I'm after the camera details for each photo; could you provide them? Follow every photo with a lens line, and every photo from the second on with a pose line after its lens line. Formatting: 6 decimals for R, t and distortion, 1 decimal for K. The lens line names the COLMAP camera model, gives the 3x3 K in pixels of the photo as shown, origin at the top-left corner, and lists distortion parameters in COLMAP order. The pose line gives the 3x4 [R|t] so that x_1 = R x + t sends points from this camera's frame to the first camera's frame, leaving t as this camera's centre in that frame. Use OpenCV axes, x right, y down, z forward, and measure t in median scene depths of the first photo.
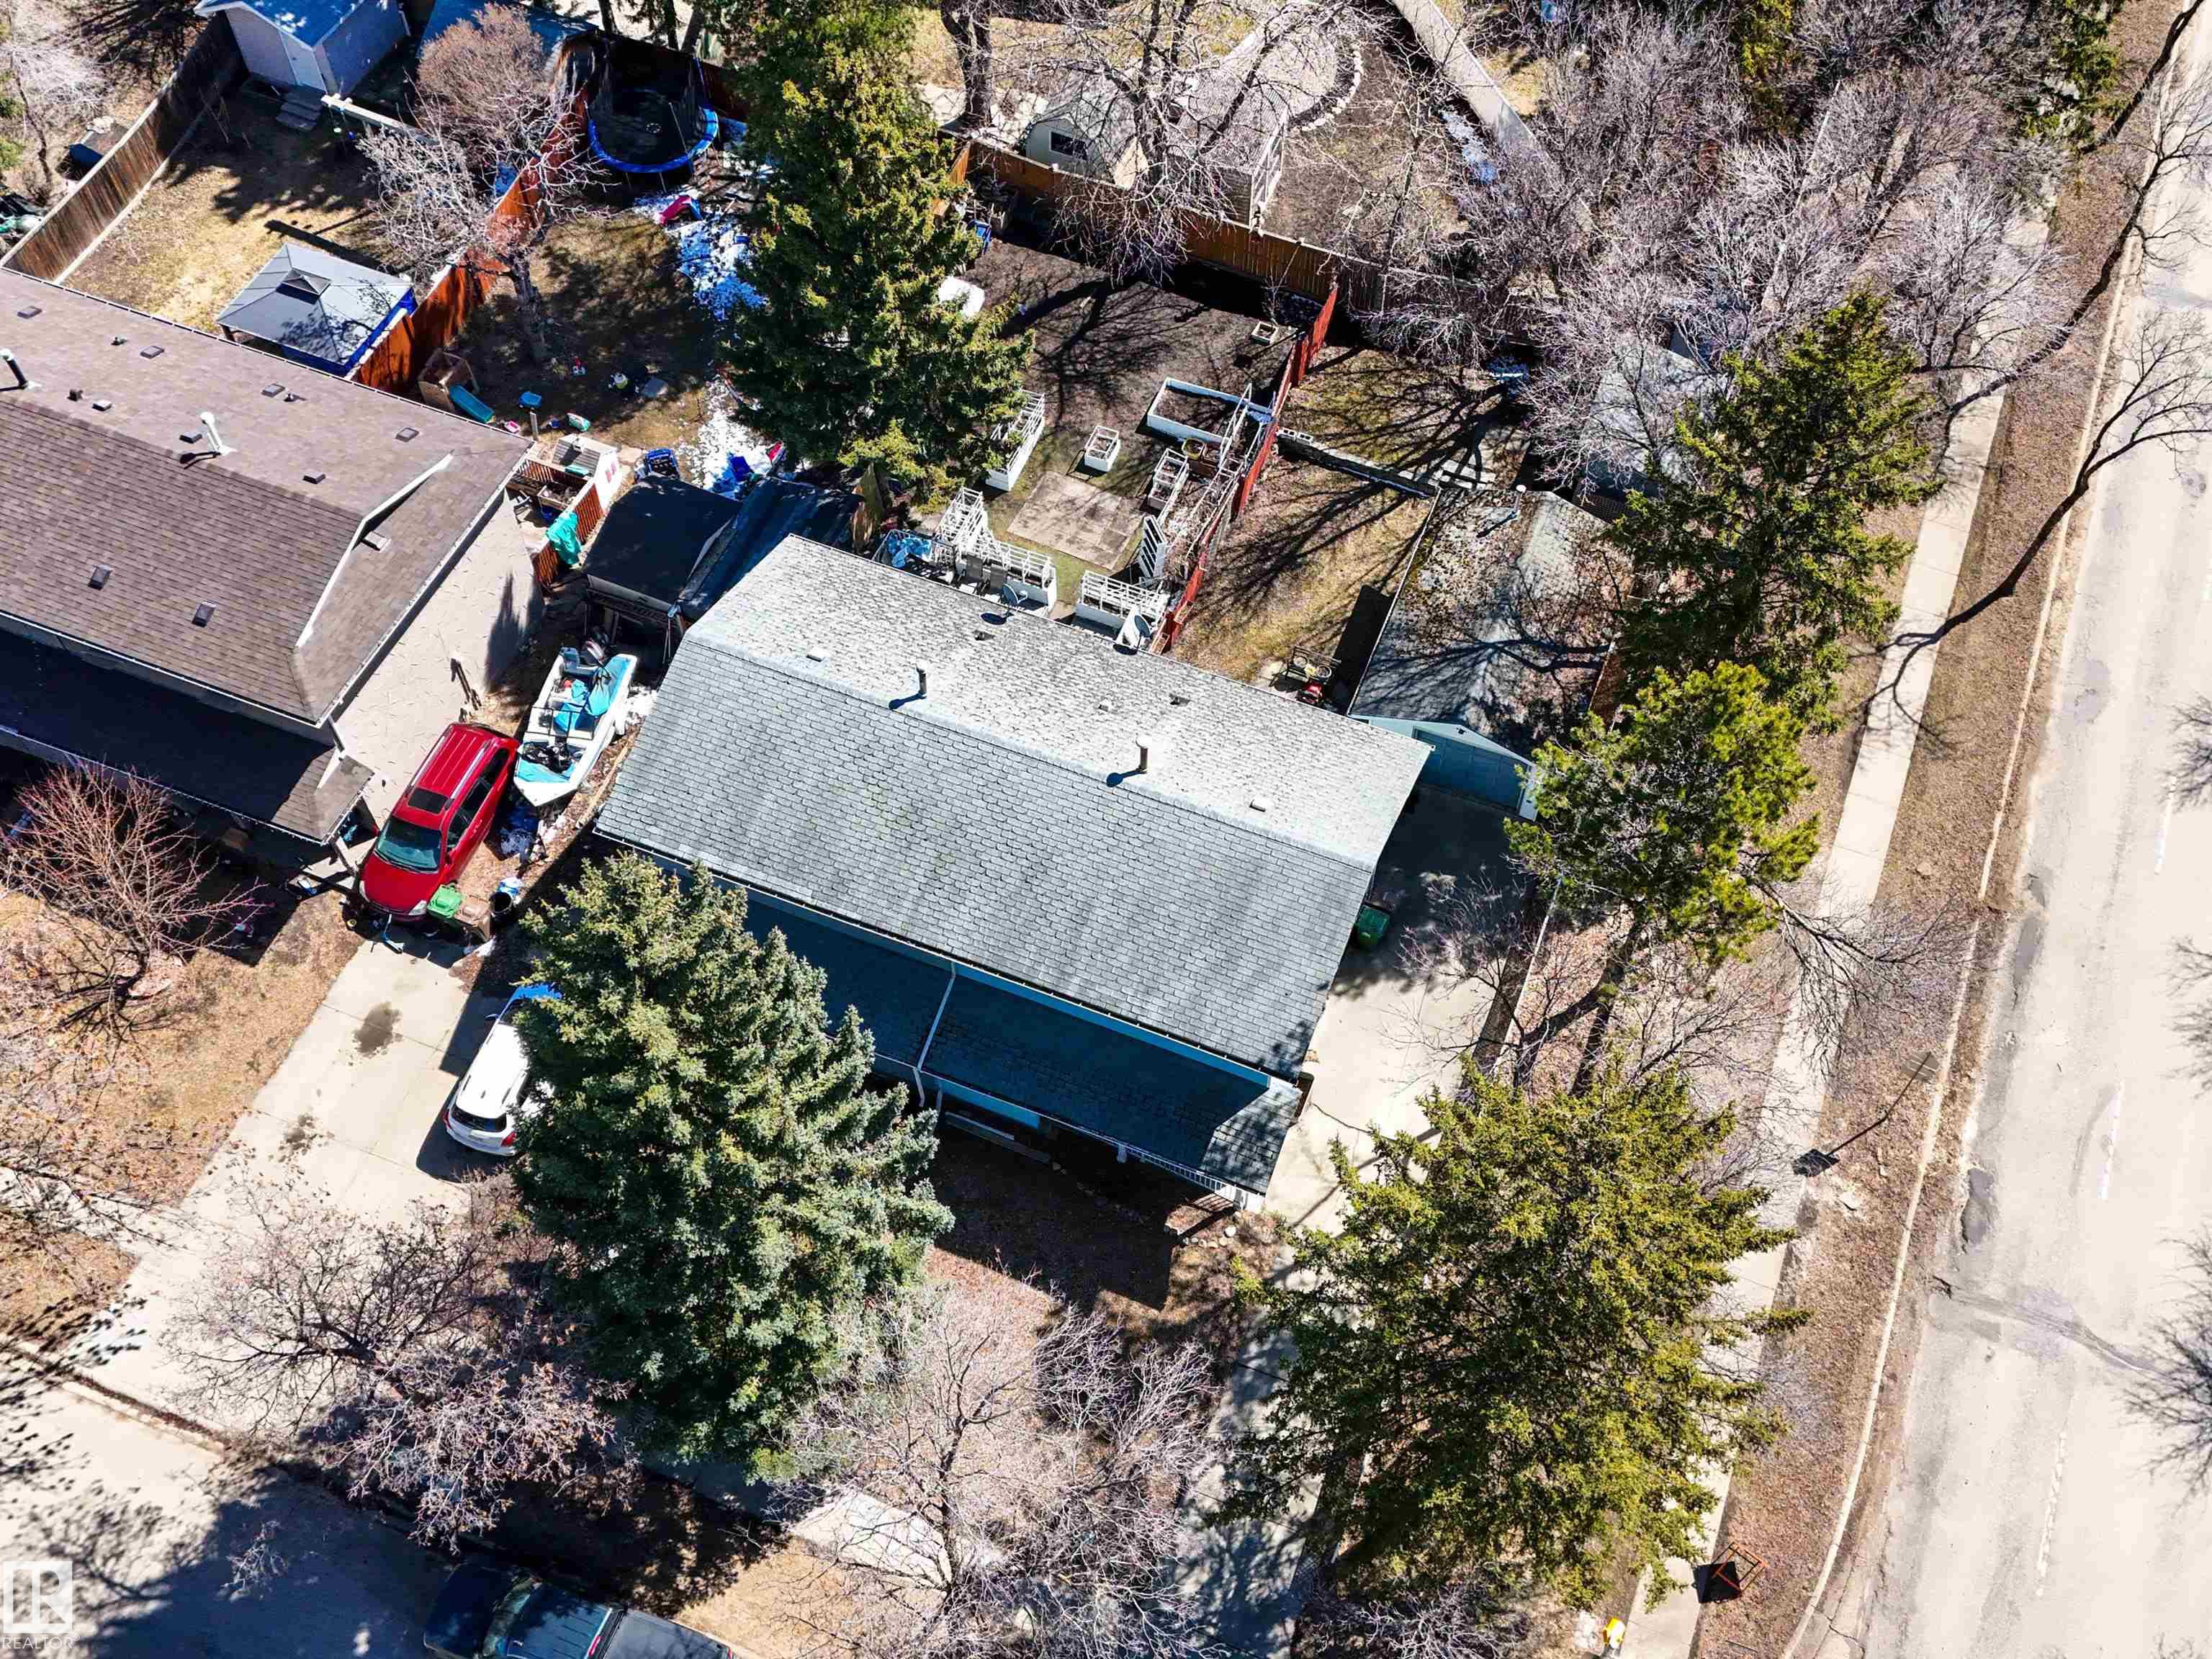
lens RADIAL K [[1948.2, 0, 1106.0], [0, 1948.2, 829.5], [0, 0, 1]] dist [0.058443, -0.057602]
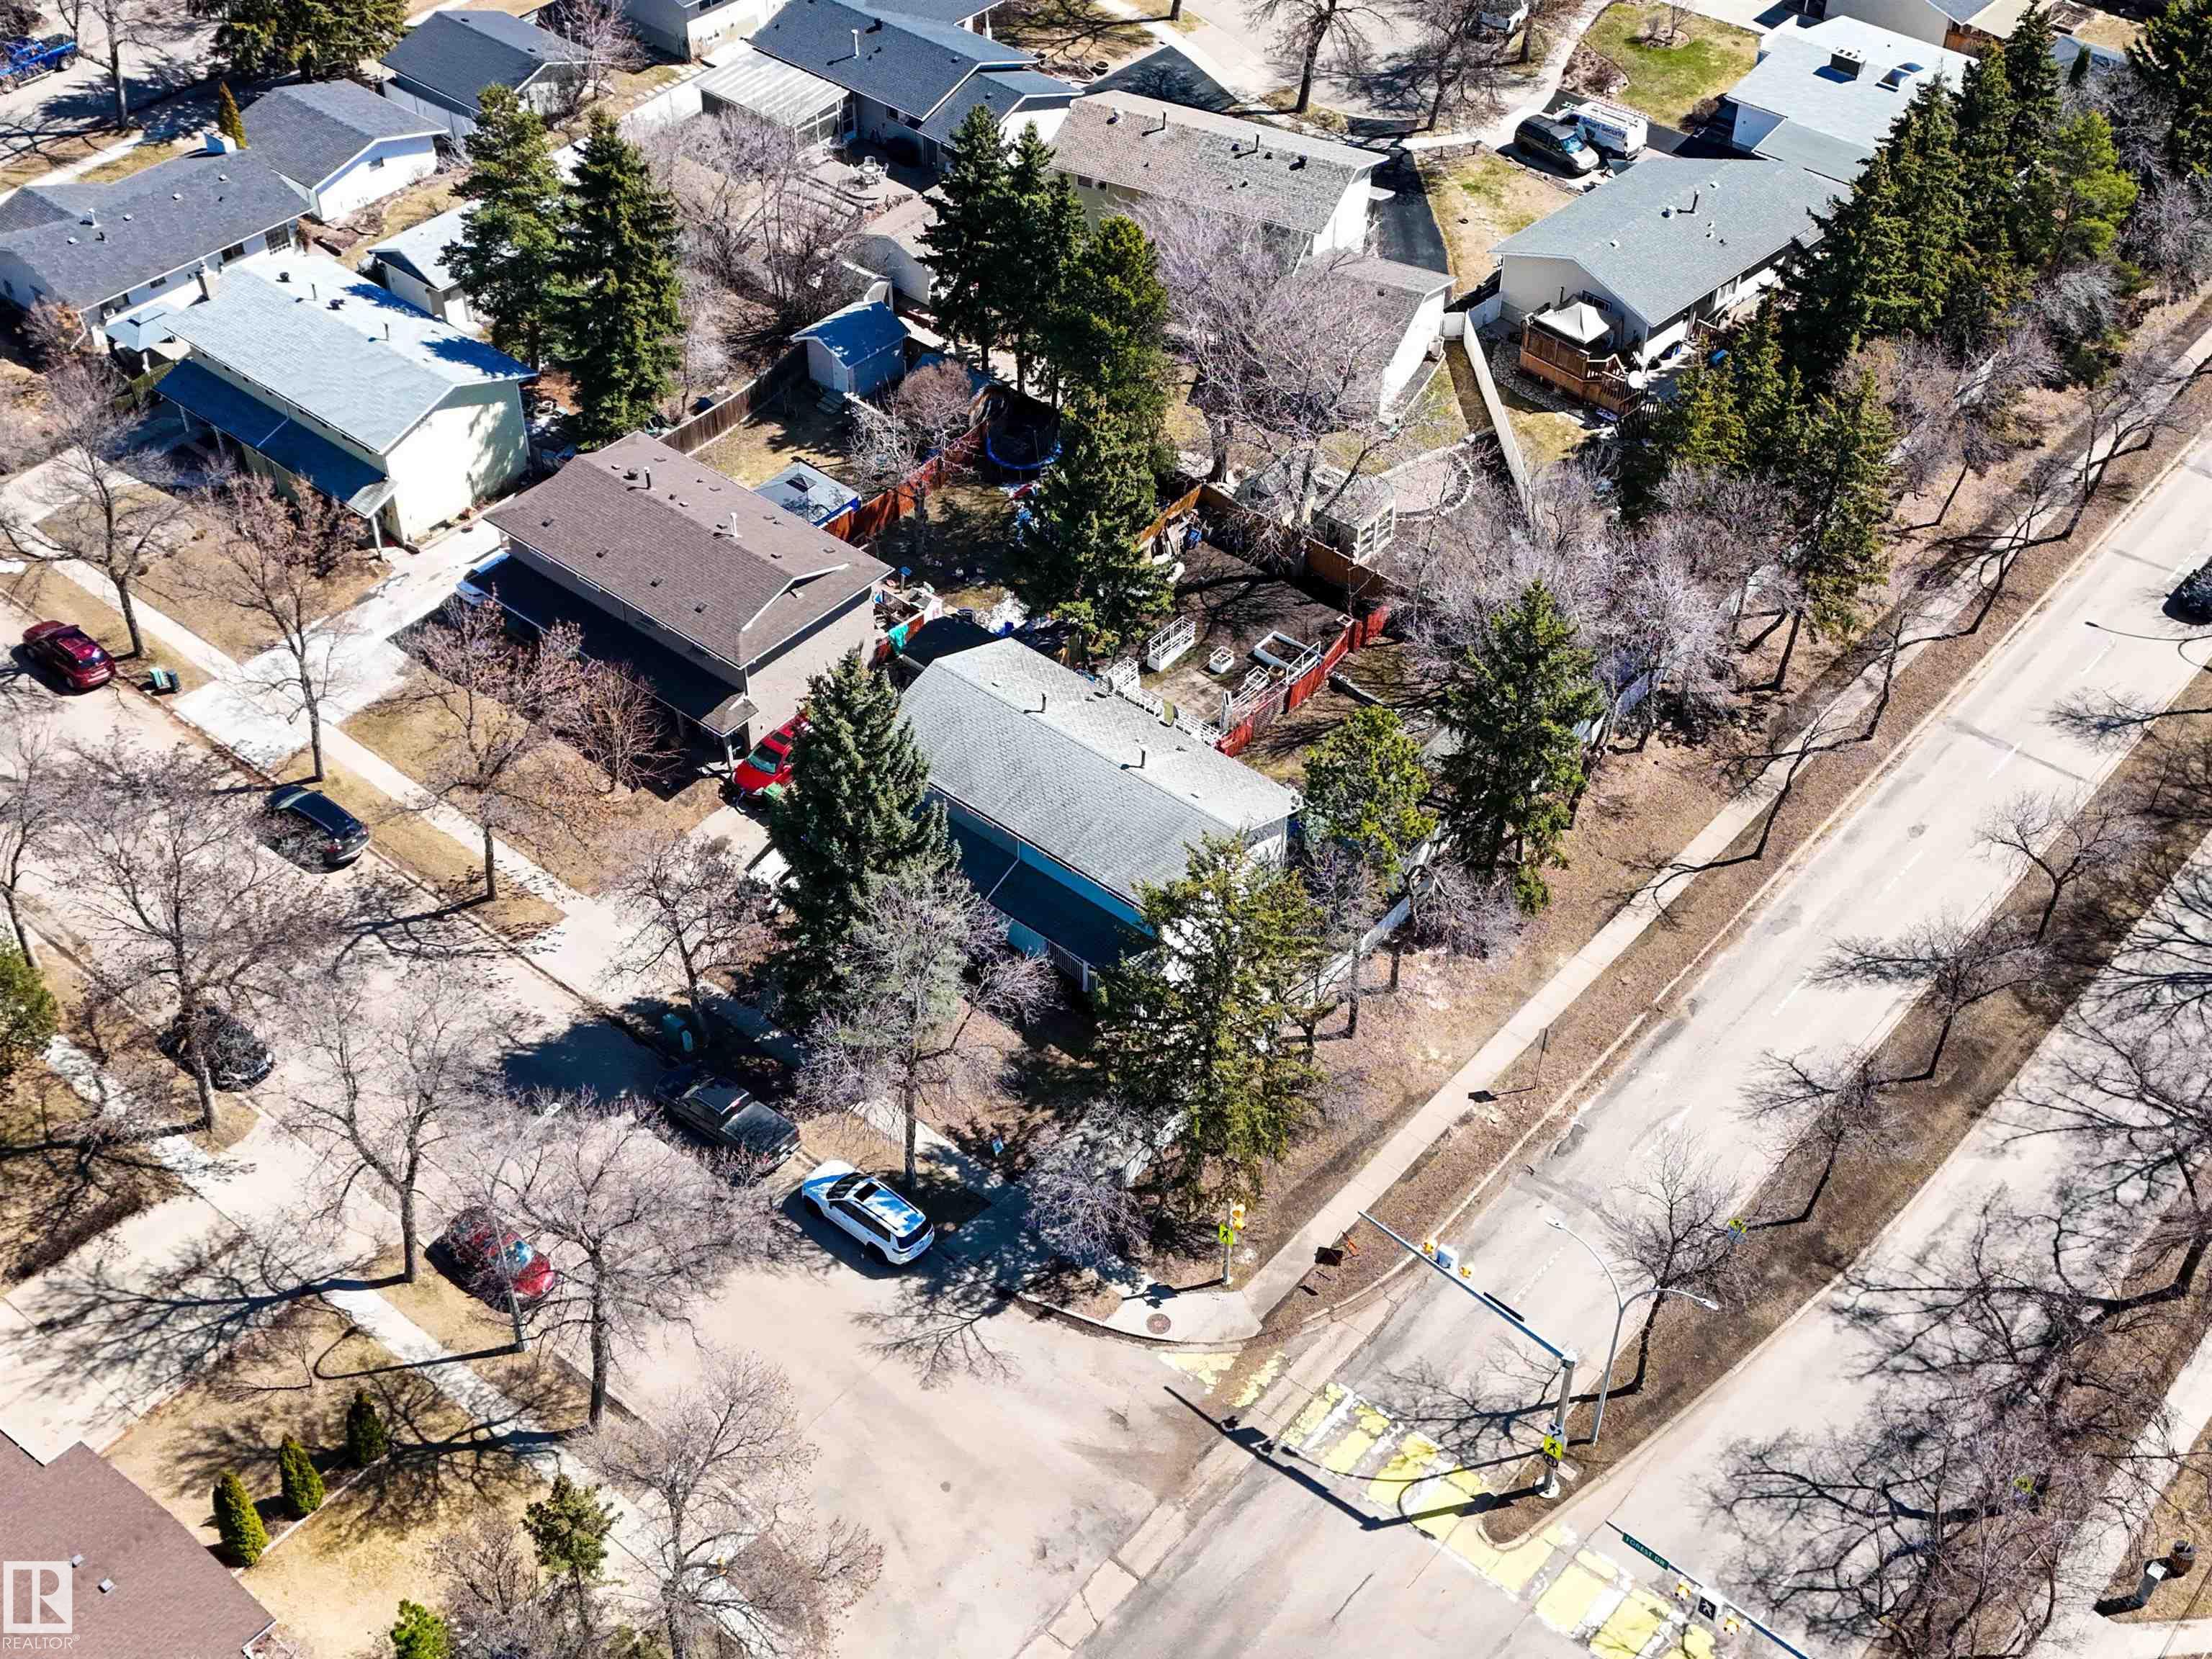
lens RADIAL K [[1948.2, 0, 1106.0], [0, 1948.2, 829.5], [0, 0, 1]] dist [0.058443, -0.057602]
pose [[0.954426, 0.217313, -0.204565, 0.284238], [-0.257714, 0.945783, -0.197680, 0.301278], [0.150516, 0.241390, 0.958684, -0.572072]]
